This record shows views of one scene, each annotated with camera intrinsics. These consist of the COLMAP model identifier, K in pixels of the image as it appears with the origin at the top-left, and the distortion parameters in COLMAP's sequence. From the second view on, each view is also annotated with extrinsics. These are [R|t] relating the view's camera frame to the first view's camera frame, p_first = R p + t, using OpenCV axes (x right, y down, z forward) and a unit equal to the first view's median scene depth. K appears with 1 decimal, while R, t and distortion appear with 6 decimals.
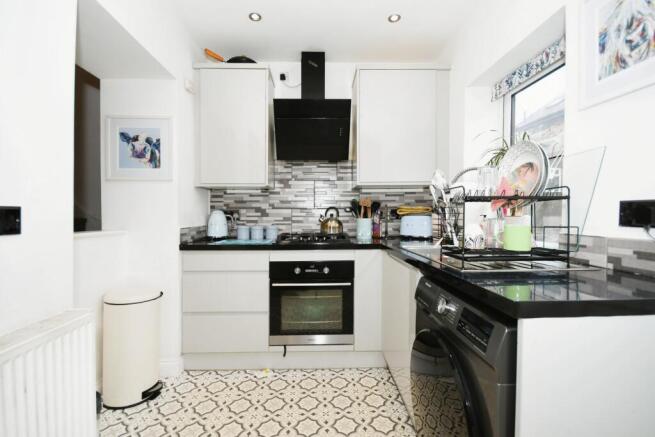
lens RADIAL K [[299.7, 0, 325.2], [0, 299.7, 222.6], [0, 0, 1]] dist [0.017274, -0.006248]
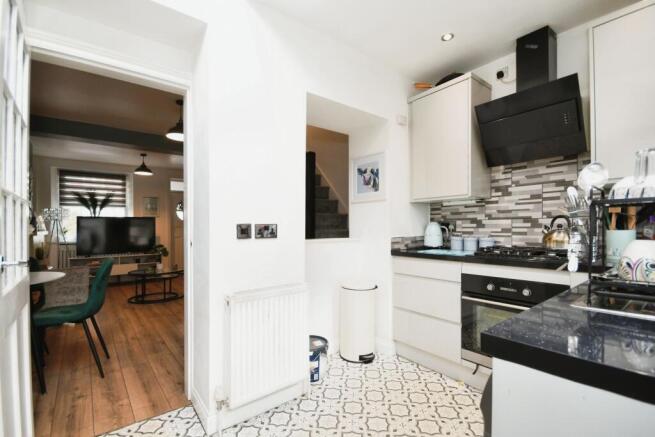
lens RADIAL K [[299.7, 0, 327.1], [0, 299.7, 230.0], [0, 0, 1]] dist [0.017274, -0.006248]
pose [[0.595408, 0.004784, -0.803409, 0.343366], [-0.012920, 0.999910, -0.003620, -0.004118], [0.803319, 0.012535, 0.595417, 0.047723]]
